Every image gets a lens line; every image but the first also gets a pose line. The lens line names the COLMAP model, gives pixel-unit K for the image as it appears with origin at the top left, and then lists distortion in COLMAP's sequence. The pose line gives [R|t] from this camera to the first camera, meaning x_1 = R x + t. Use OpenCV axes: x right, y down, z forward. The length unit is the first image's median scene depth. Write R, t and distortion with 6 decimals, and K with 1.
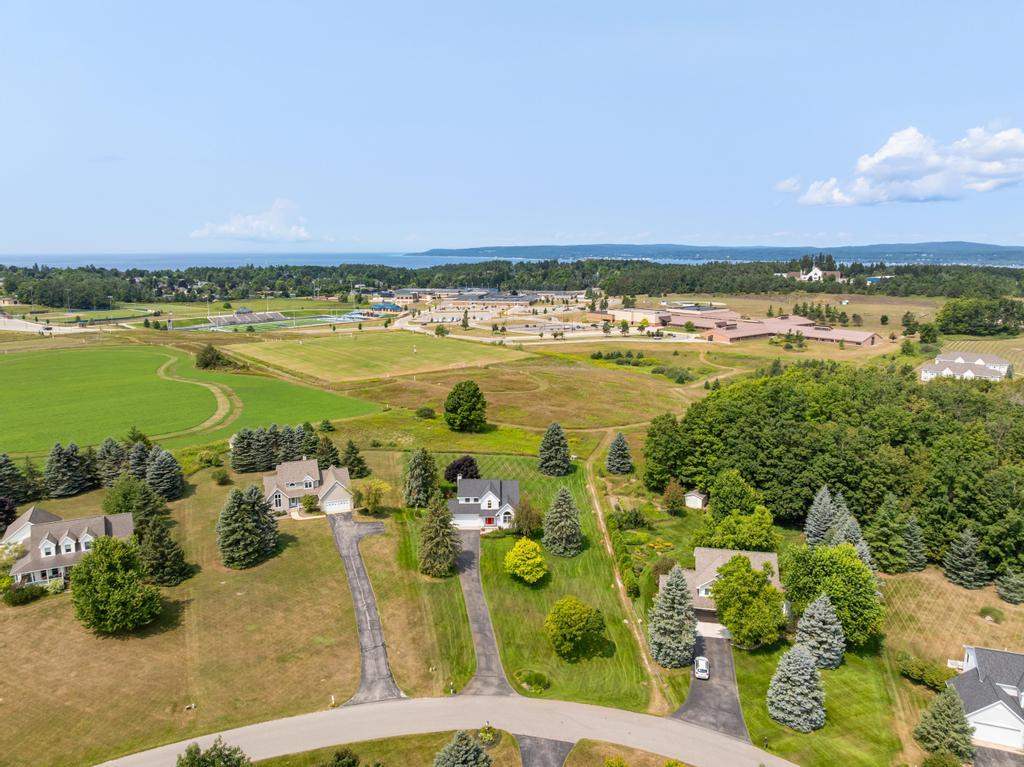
lens RADIAL K [[713.3, 0, 511.1], [0, 713.3, 383.2], [0, 0, 1]] dist [-0.027376, -0.001155]
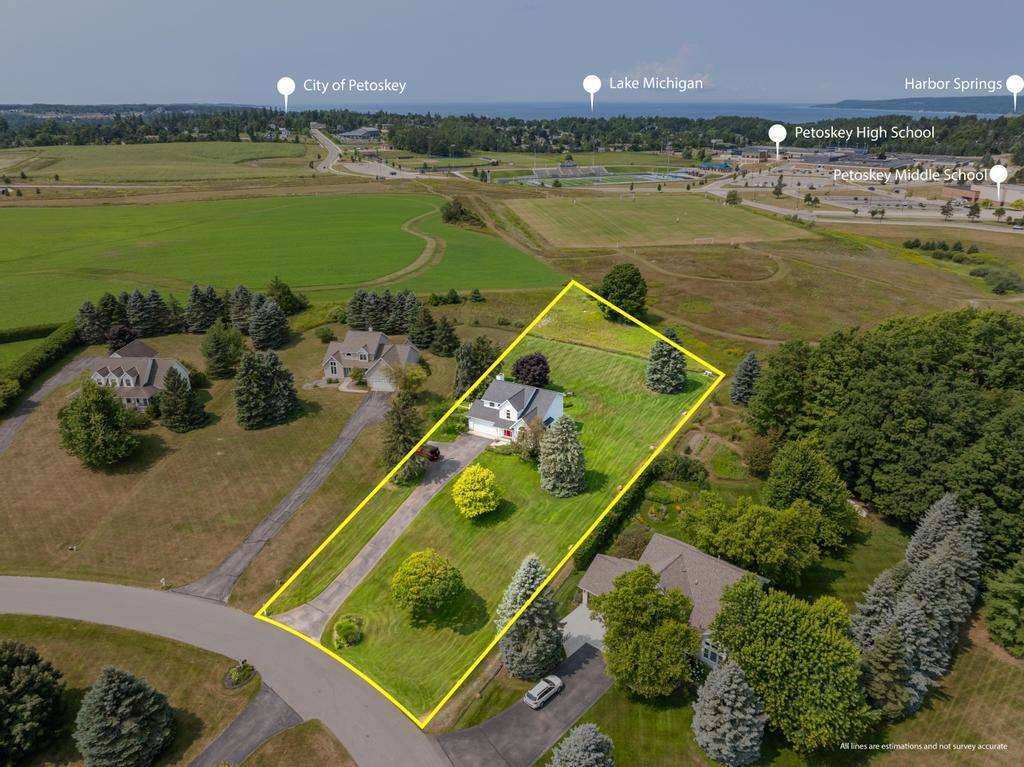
lens RADIAL K [[713.3, 0, 512.3], [0, 713.3, 384.2], [0, 0, 1]] dist [-0.027376, -0.001155]
pose [[0.867029, 0.182230, -0.463738, 0.128815], [-0.088083, 0.972118, 0.217319, -0.018954], [0.490411, -0.147574, 0.858906, 0.092430]]
